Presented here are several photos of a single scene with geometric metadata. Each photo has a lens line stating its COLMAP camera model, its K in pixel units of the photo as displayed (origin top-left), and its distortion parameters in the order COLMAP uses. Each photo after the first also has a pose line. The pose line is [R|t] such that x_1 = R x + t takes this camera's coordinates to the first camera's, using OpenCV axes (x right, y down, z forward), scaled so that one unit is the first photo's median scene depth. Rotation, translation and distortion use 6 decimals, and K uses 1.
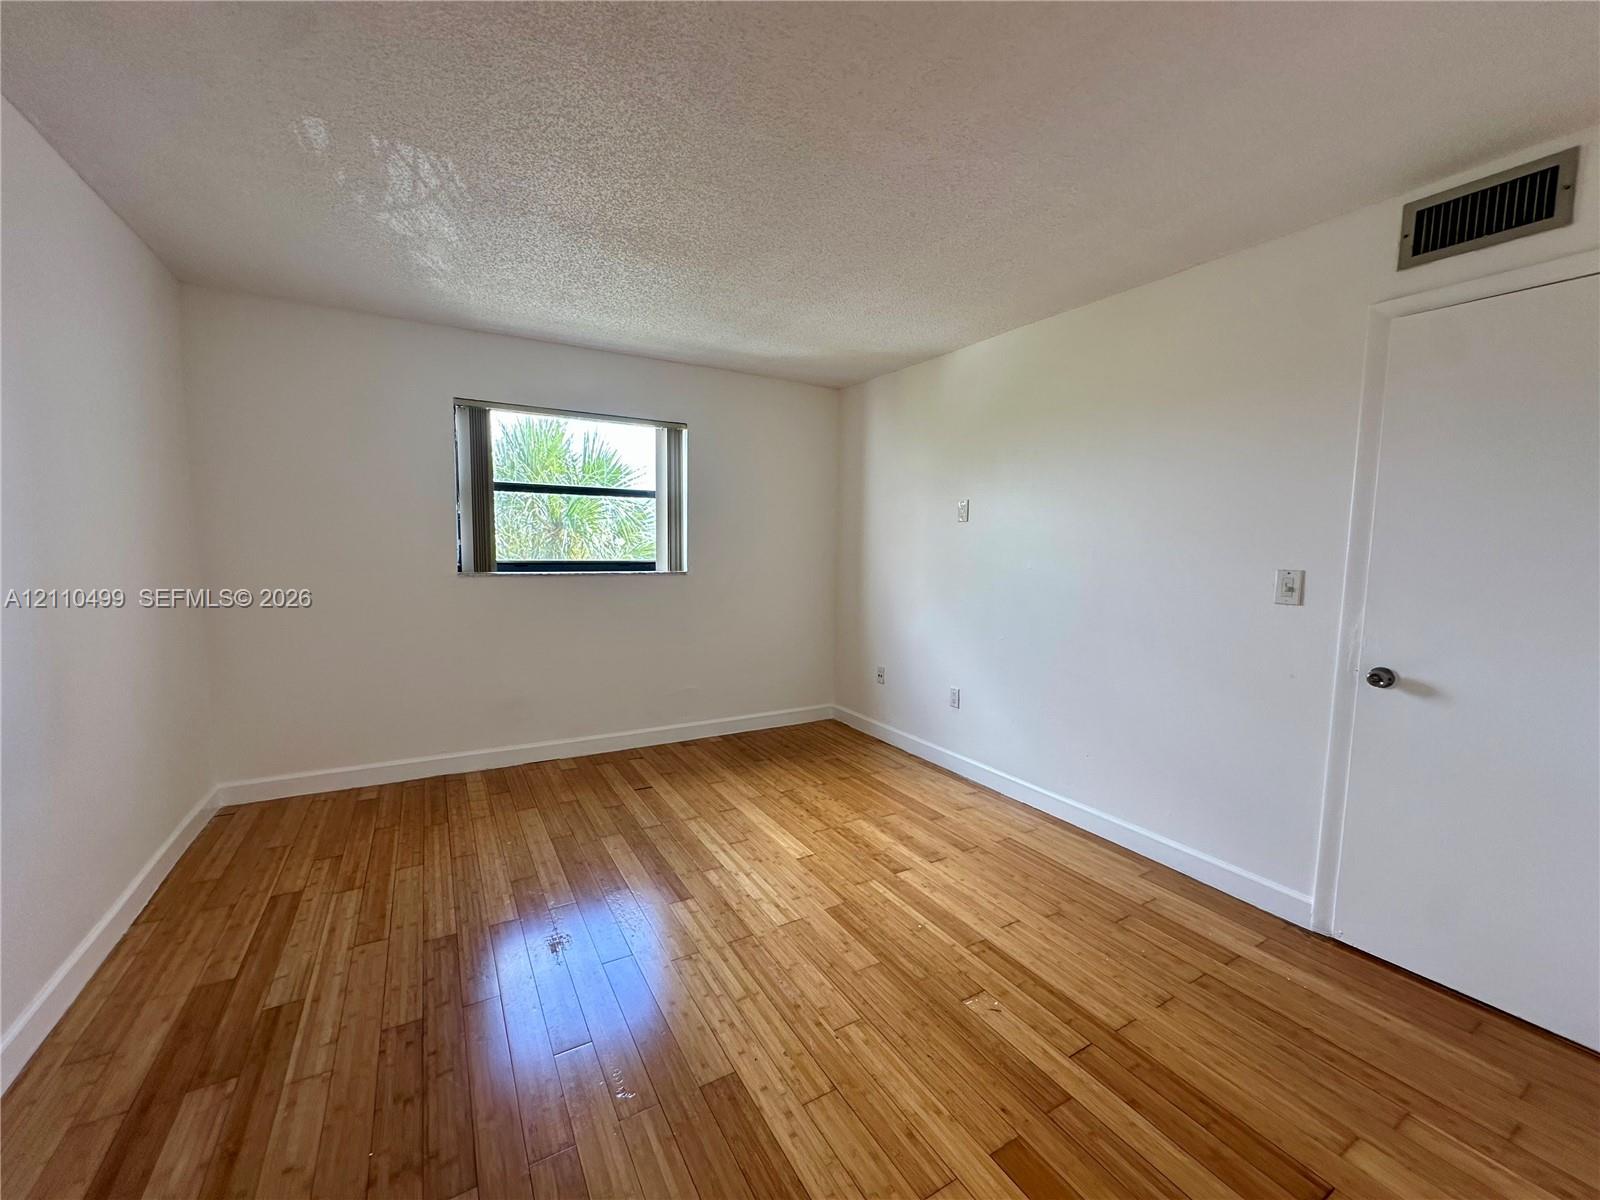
lens RADIAL K [[640.0, 0, 799.7], [0, 640.0, 601.6], [0, 0, 1]] dist [-0.003240, 0.000925]
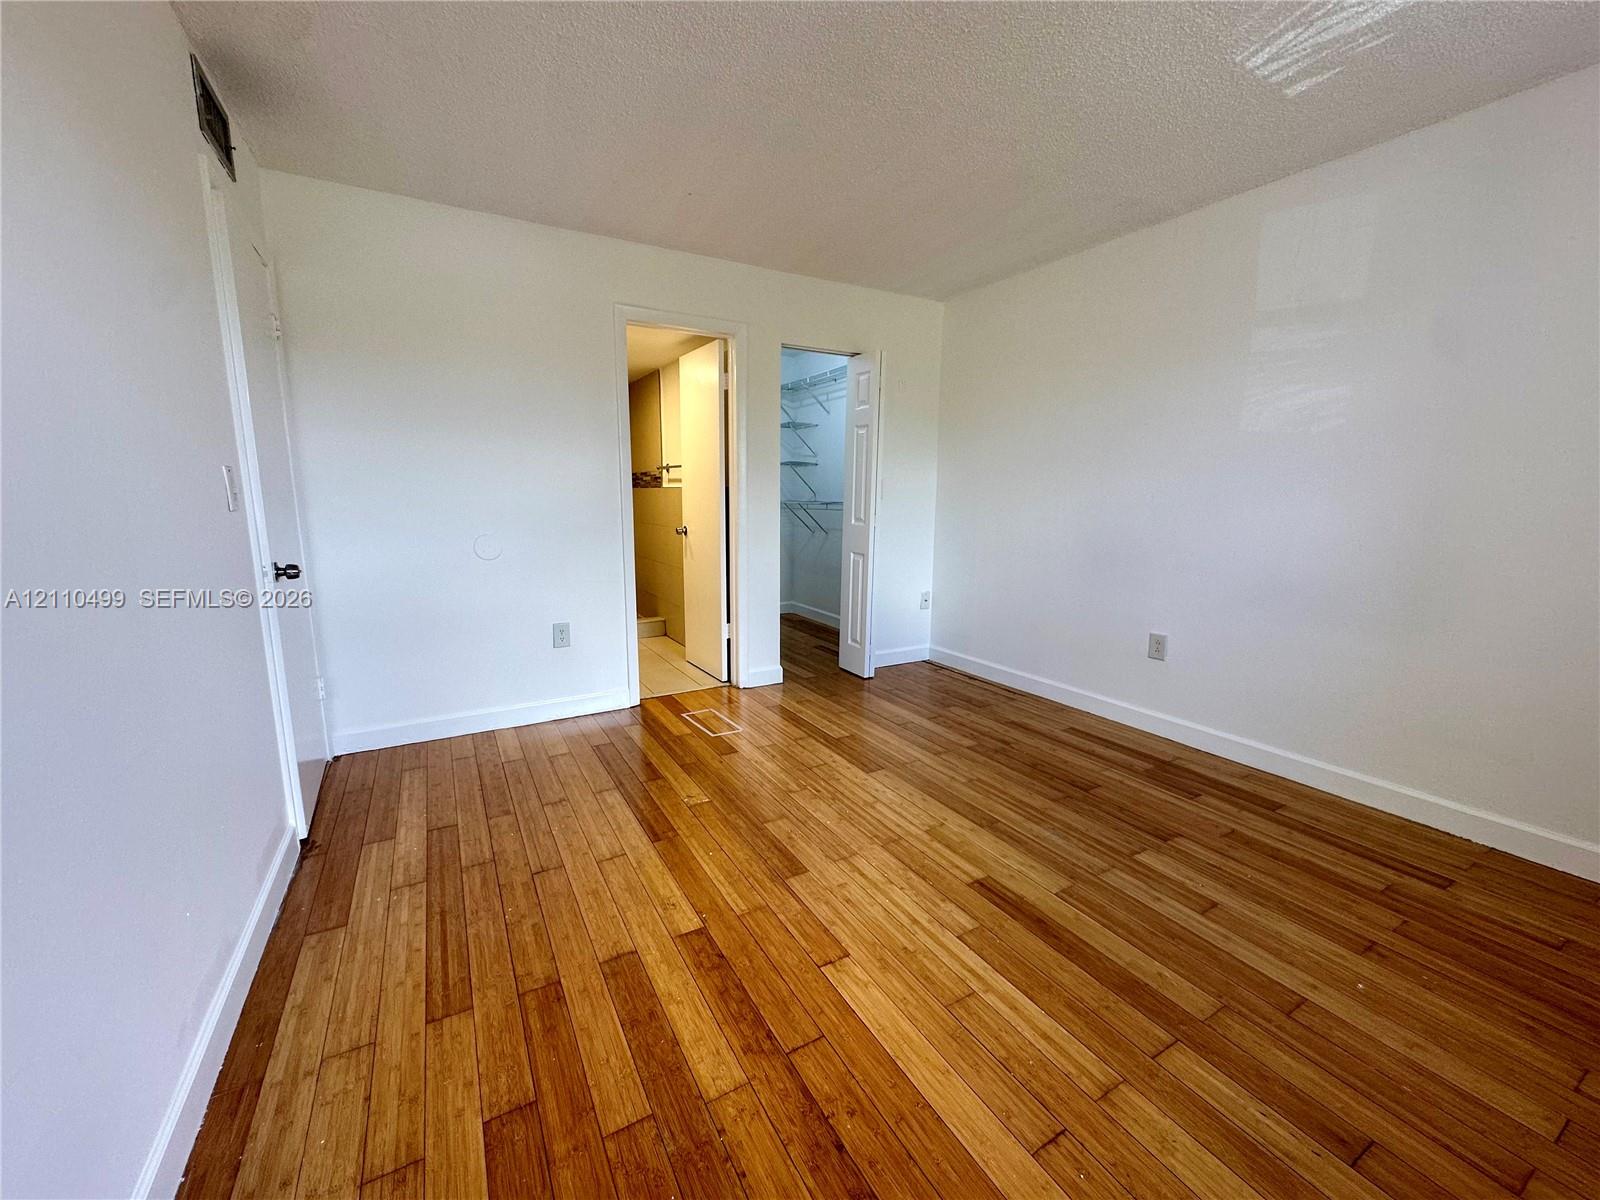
lens RADIAL K [[640.0, 0, 792.3], [0, 640.0, 590.8], [0, 0, 1]] dist [-0.003240, 0.000925]
pose [[-0.999508, -0.024743, 0.019270, 0.050333], [-0.019370, 0.970285, 0.241190, -0.096861], [-0.024665, 0.240698, -0.970287, 1.630561]]
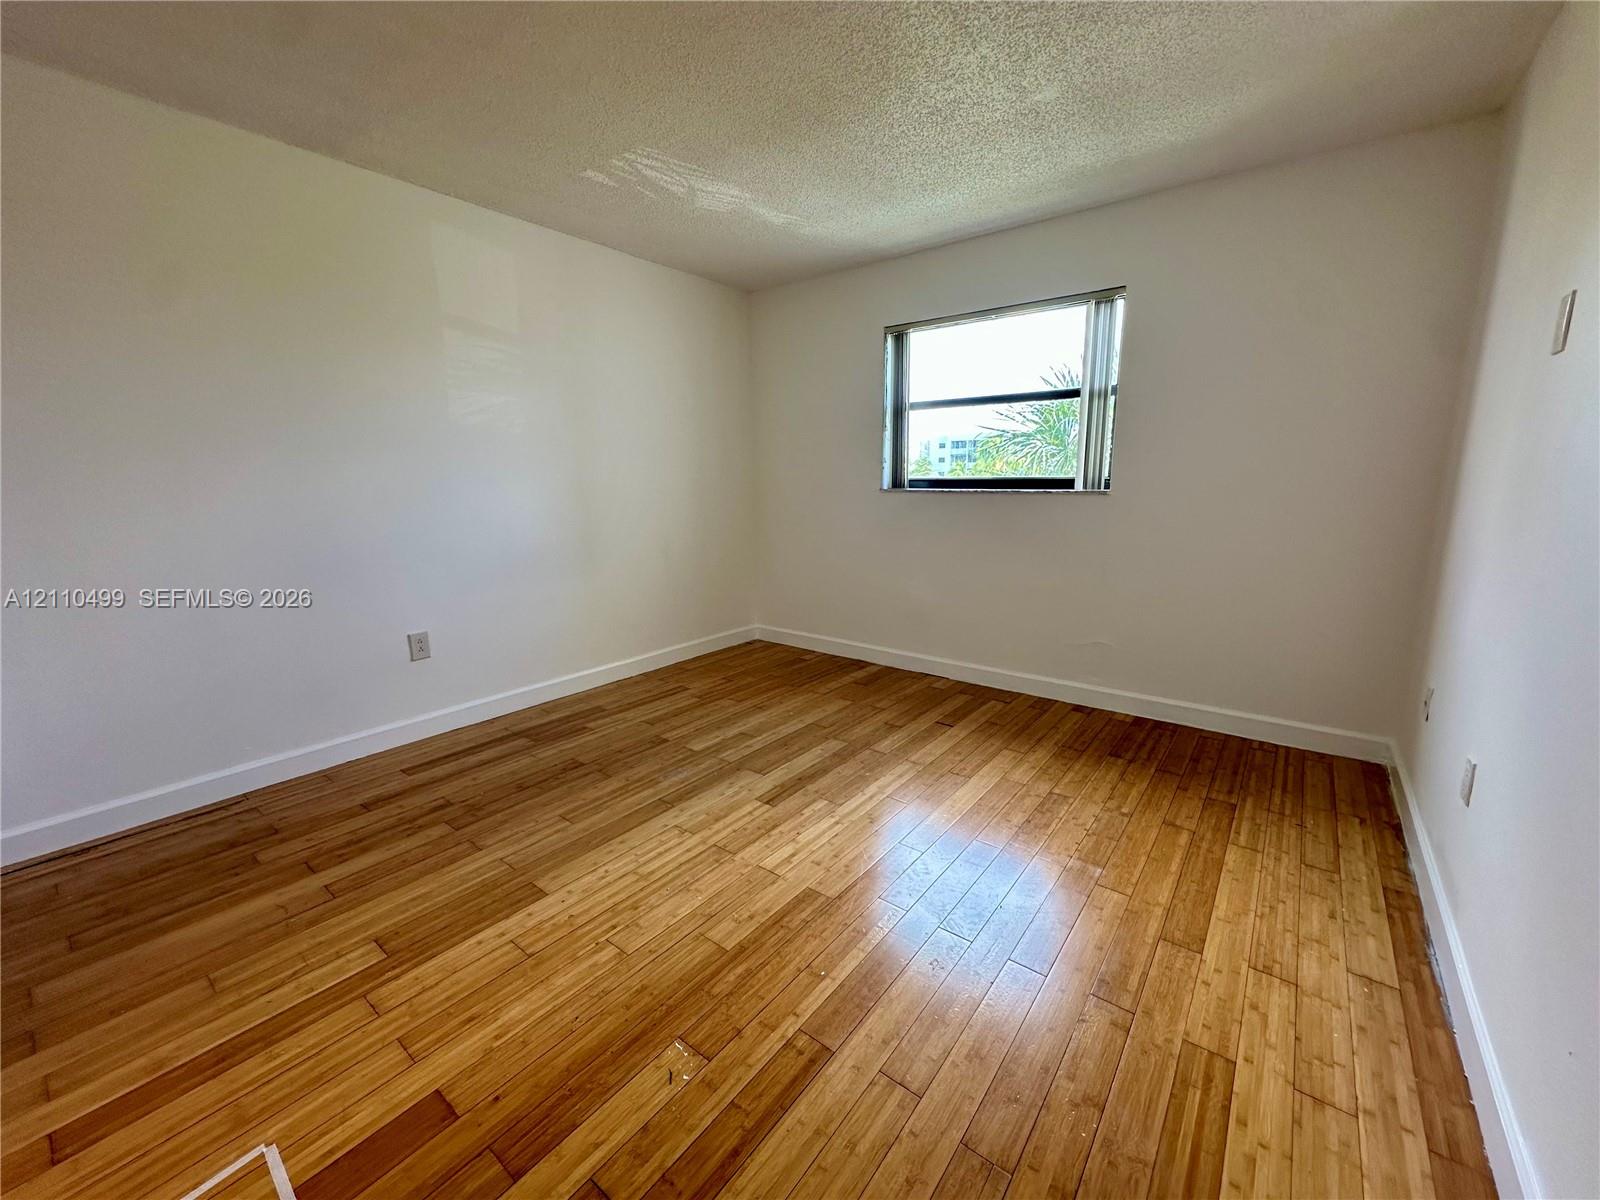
lens RADIAL K [[640.0, 0, 800.8], [0, 640.0, 604.4], [0, 0, 1]] dist [-0.003240, 0.000925]
pose [[0.364676, 0.162423, -0.916859, 0.678489], [-0.070267, 0.986661, 0.146840, 0.000822], [0.928479, 0.010876, 0.371224, 0.630868]]
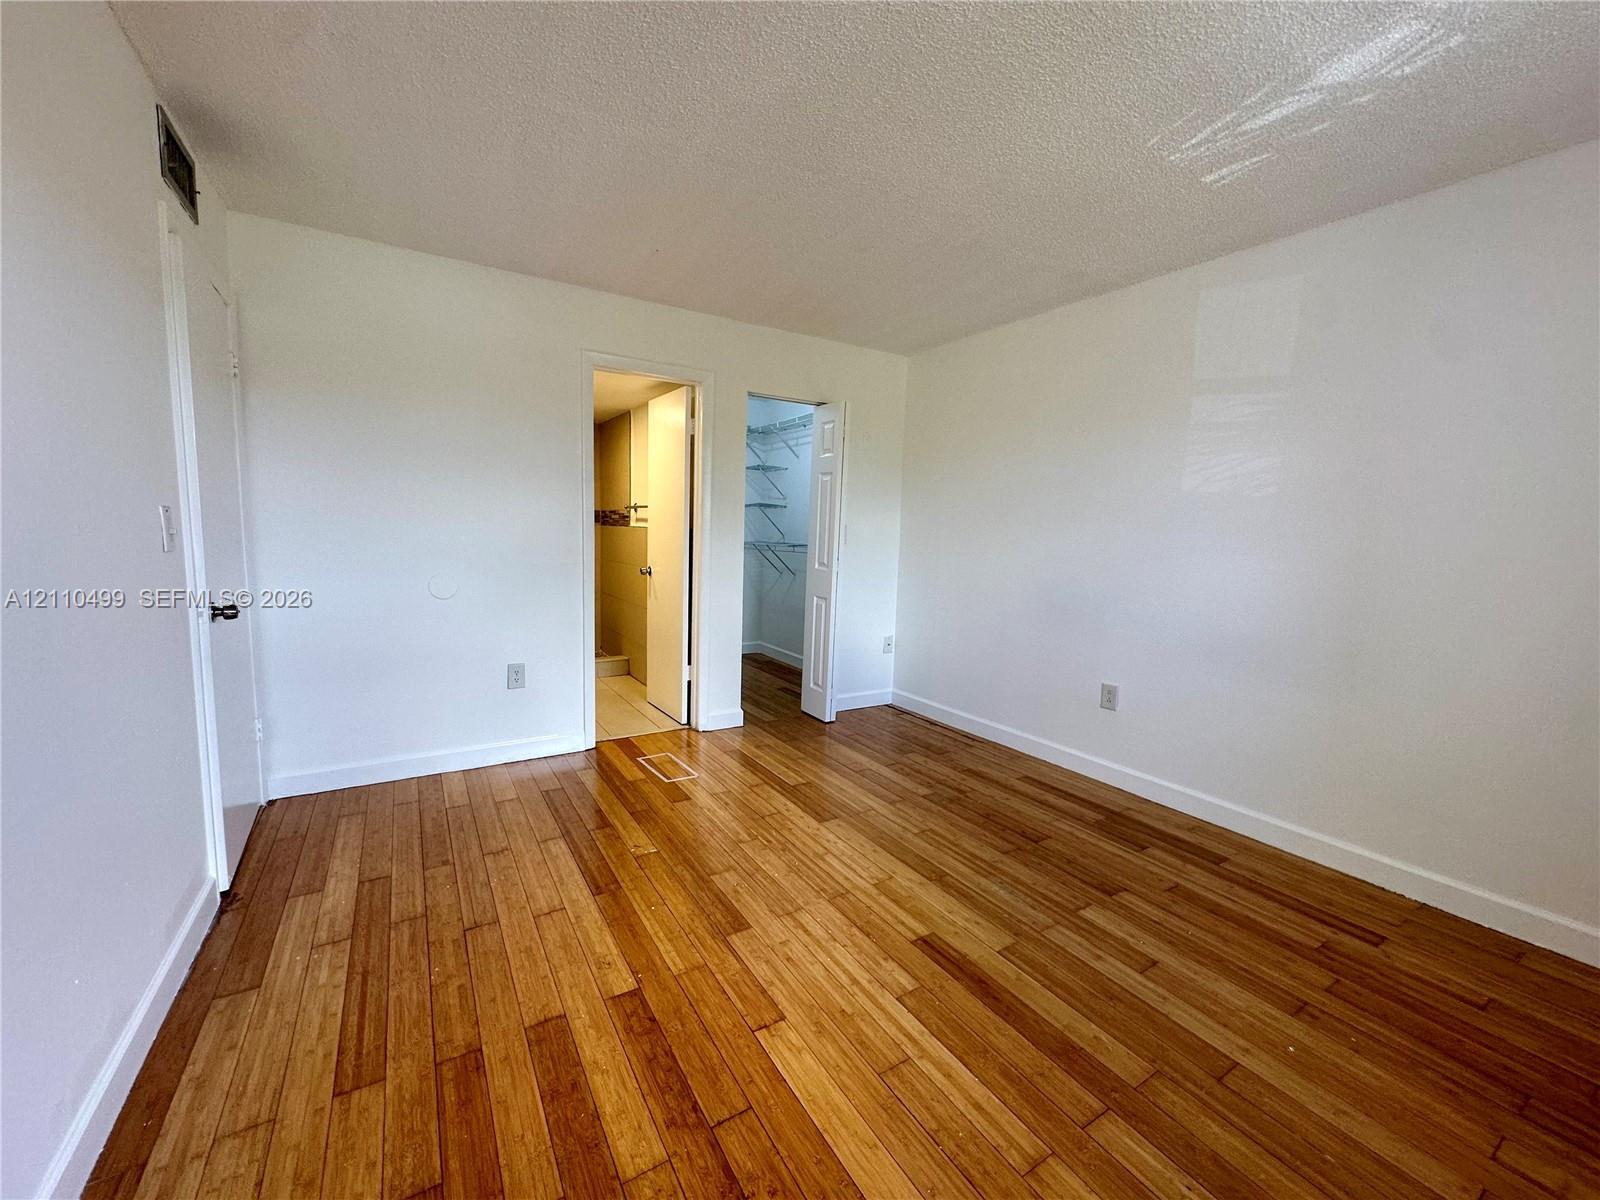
lens RADIAL K [[640.0, 0, 792.6], [0, 640.0, 589.9], [0, 0, 1]] dist [-0.003240, 0.000925]
pose [[-0.998934, -0.043445, -0.015605, 0.016022], [-0.045580, 0.981802, 0.184357, -0.117865], [0.007312, 0.184872, -0.982735, 1.633092]]
